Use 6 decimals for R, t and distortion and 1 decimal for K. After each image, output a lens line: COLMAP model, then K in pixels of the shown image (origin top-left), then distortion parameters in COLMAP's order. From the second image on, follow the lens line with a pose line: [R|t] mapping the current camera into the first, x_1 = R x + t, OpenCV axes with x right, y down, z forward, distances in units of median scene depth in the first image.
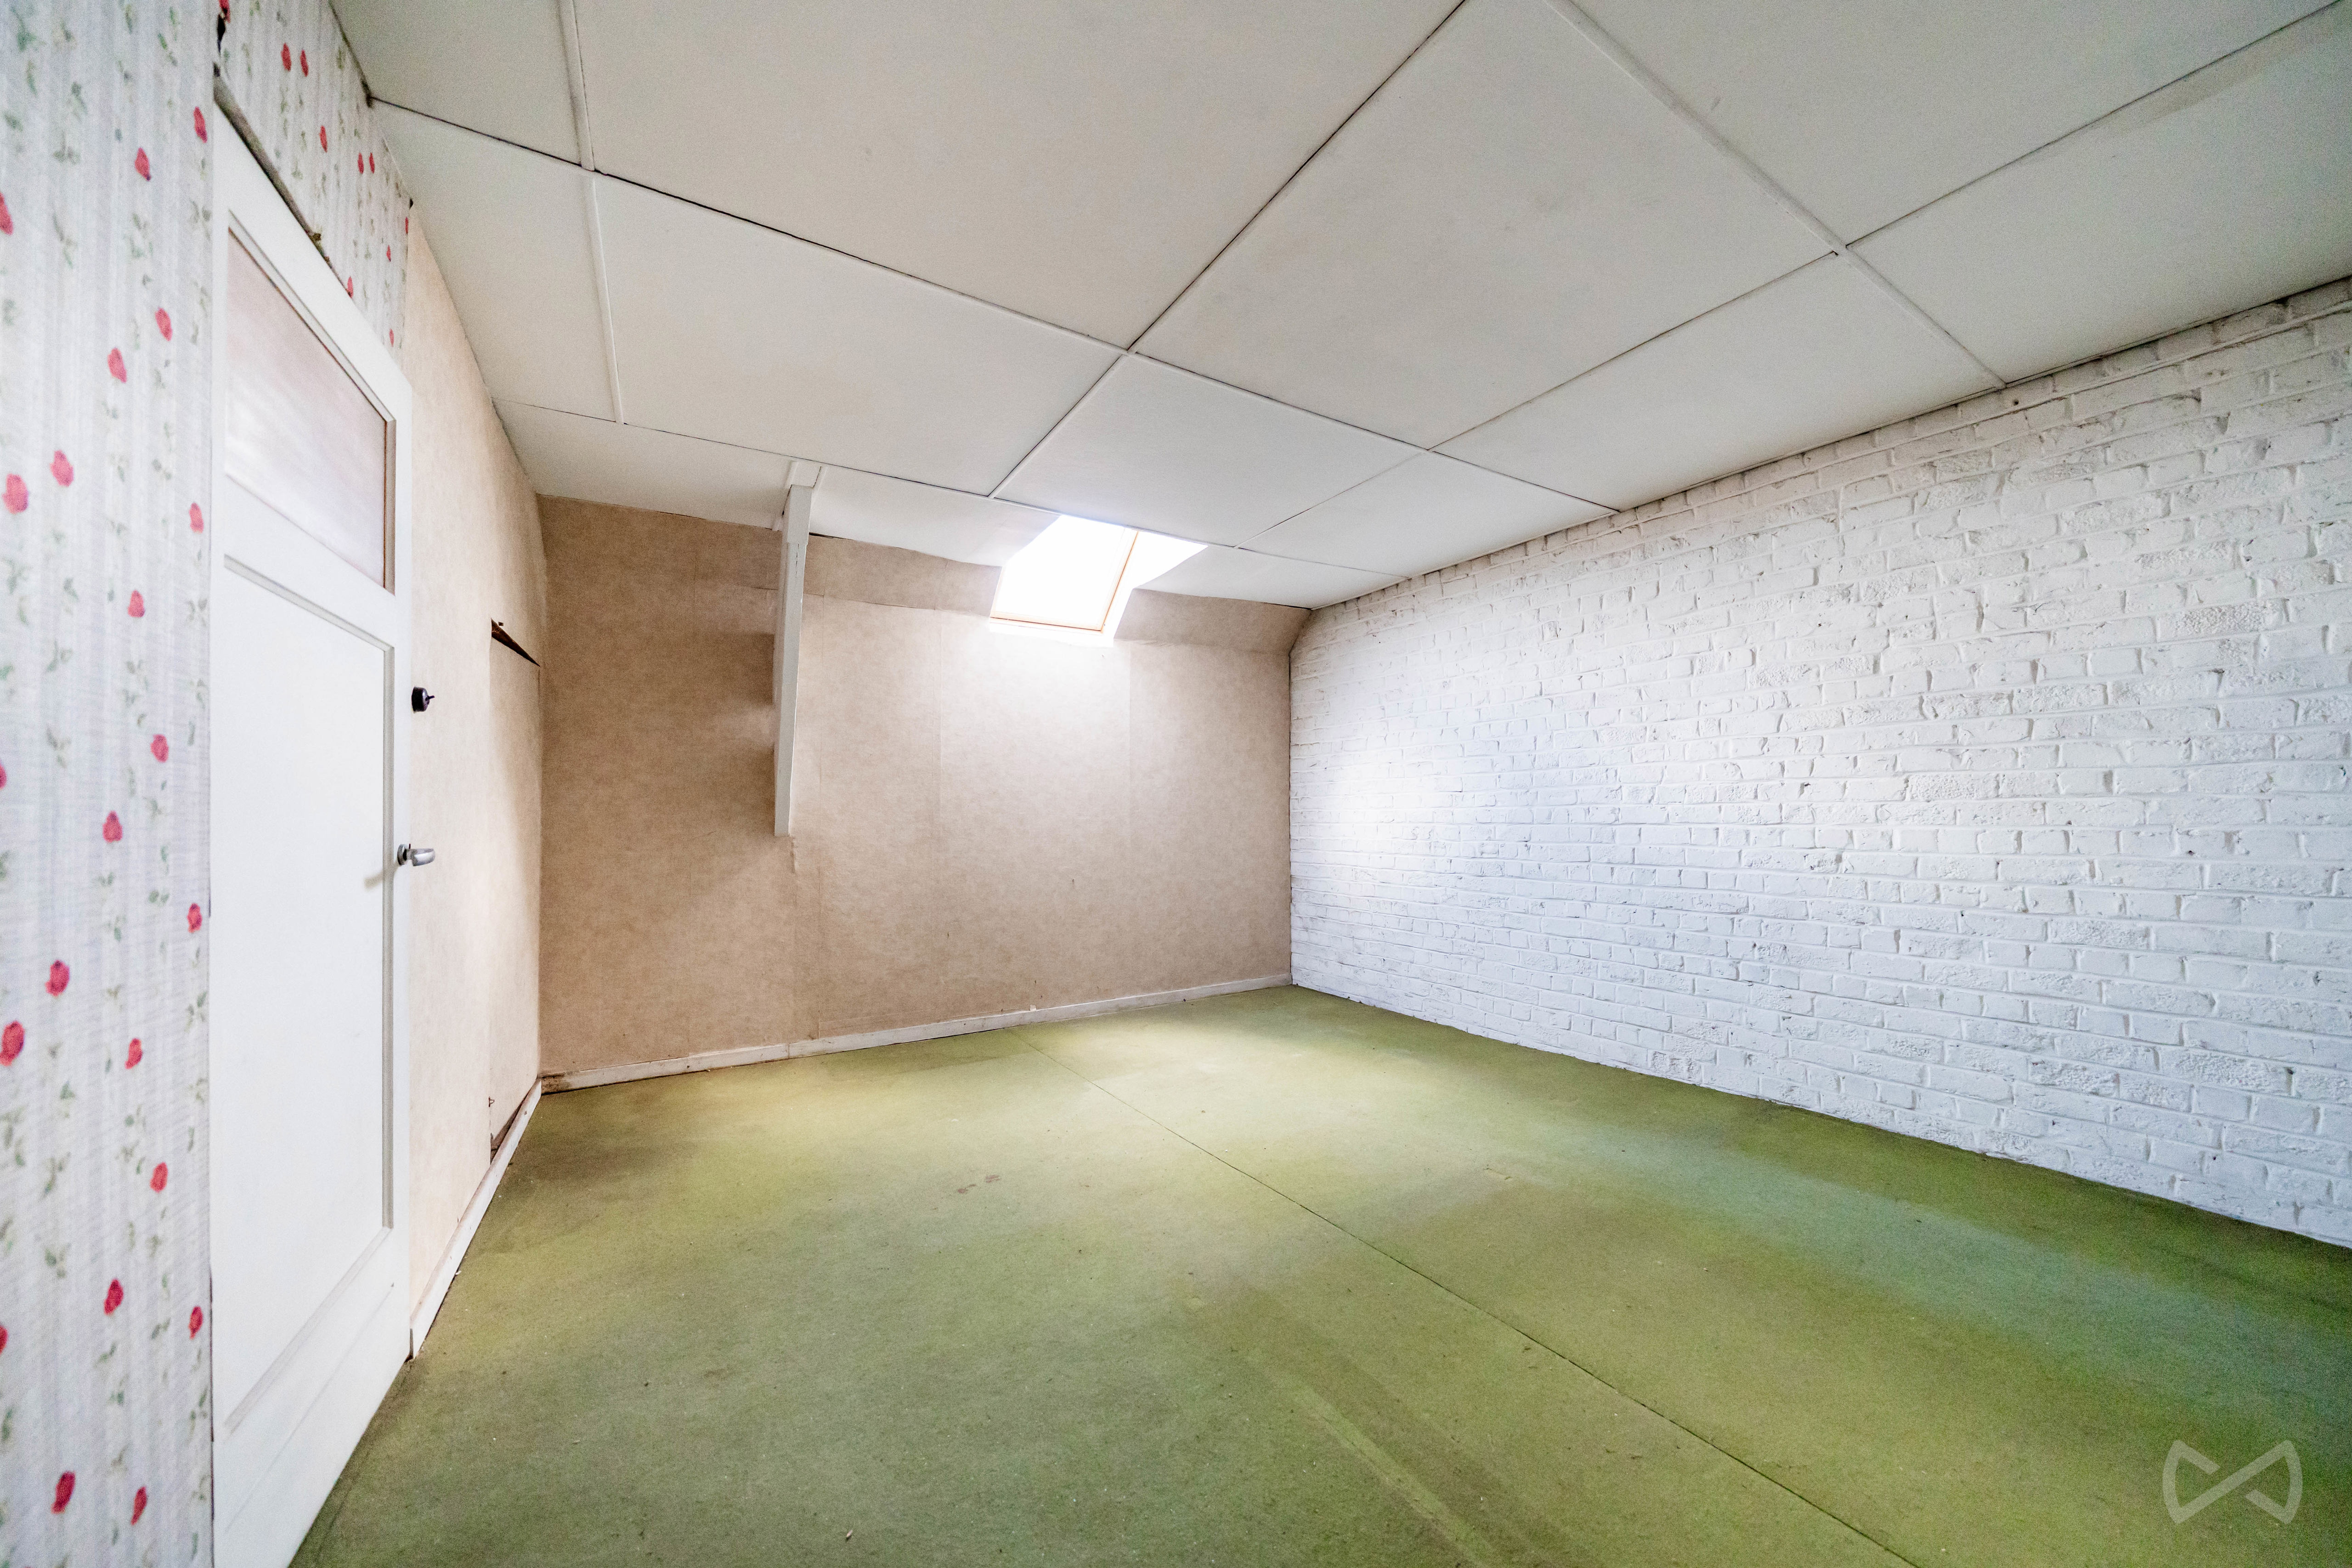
lens RADIAL K [[793.1, 0, 1178.9], [0, 793.1, 802.5], [0, 0, 1]] dist [-0.000481, -0.000112]
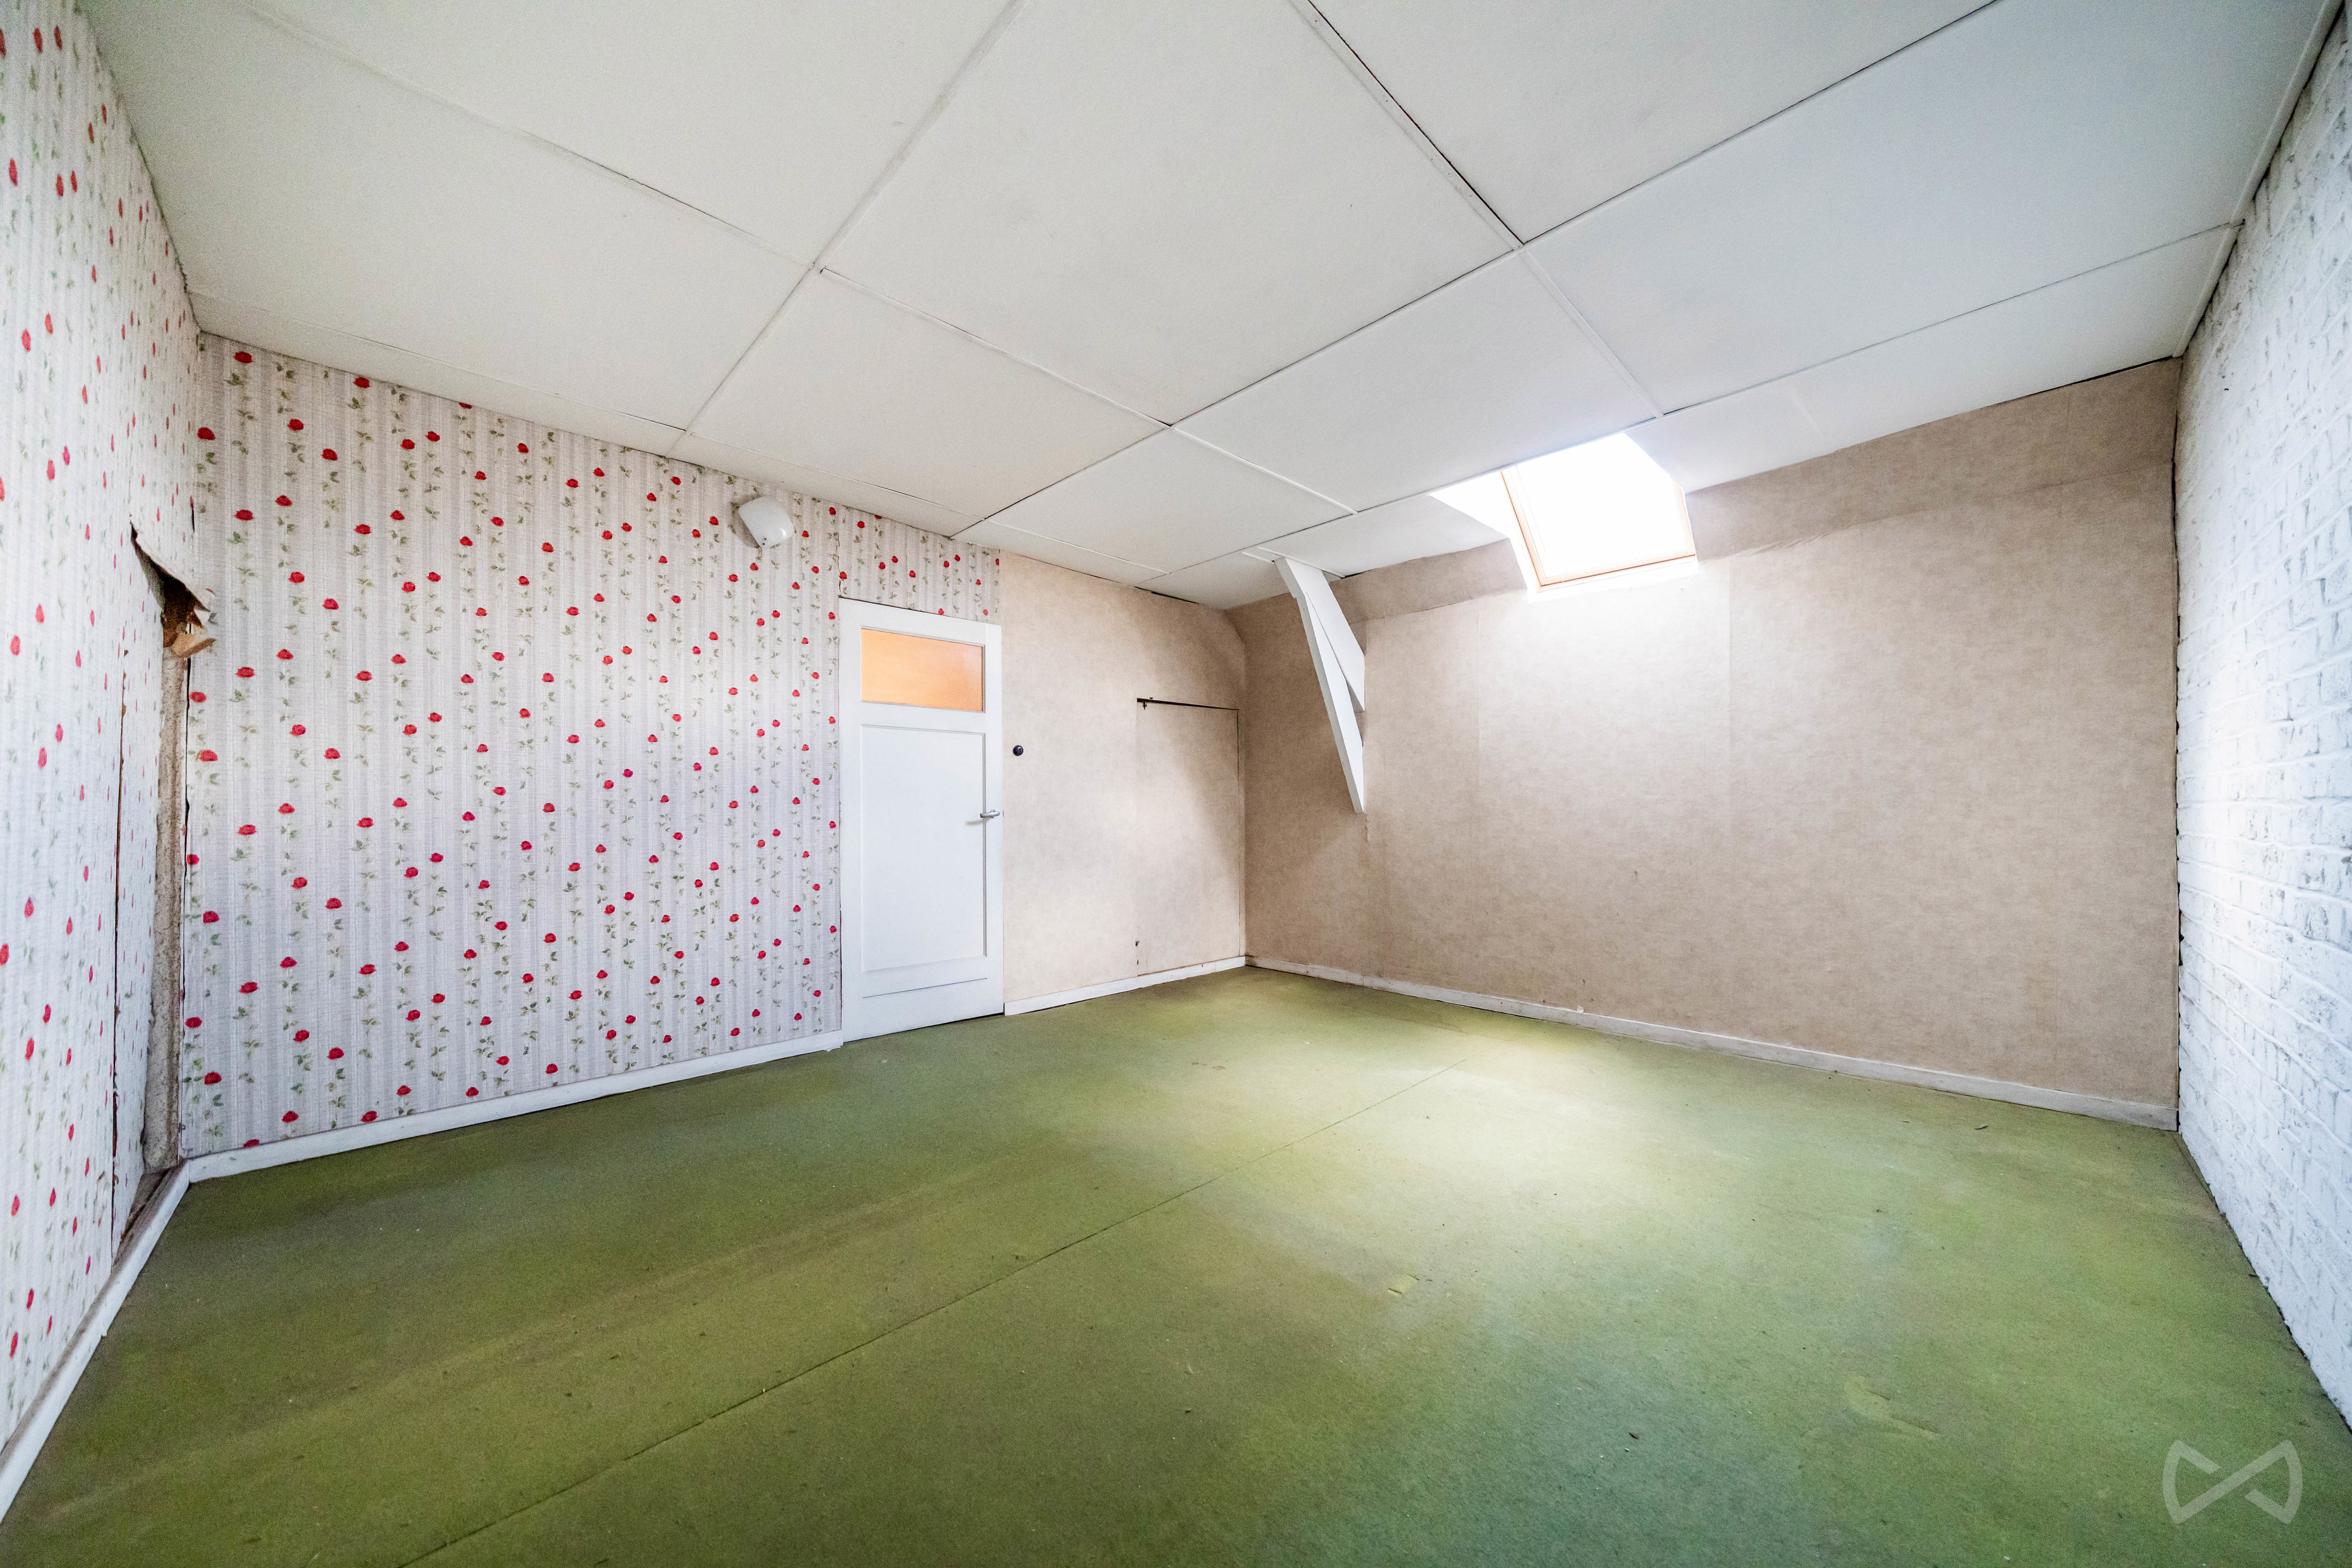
lens RADIAL K [[793.1, 0, 1178.9], [0, 793.1, 802.5], [0, 0, 1]] dist [-0.000481, -0.000112]
pose [[0.229589, -0.003255, -0.973282, 0.608815], [0.021667, 0.999764, 0.001767, 0.014430], [0.973046, -0.021494, 0.229605, 0.371313]]
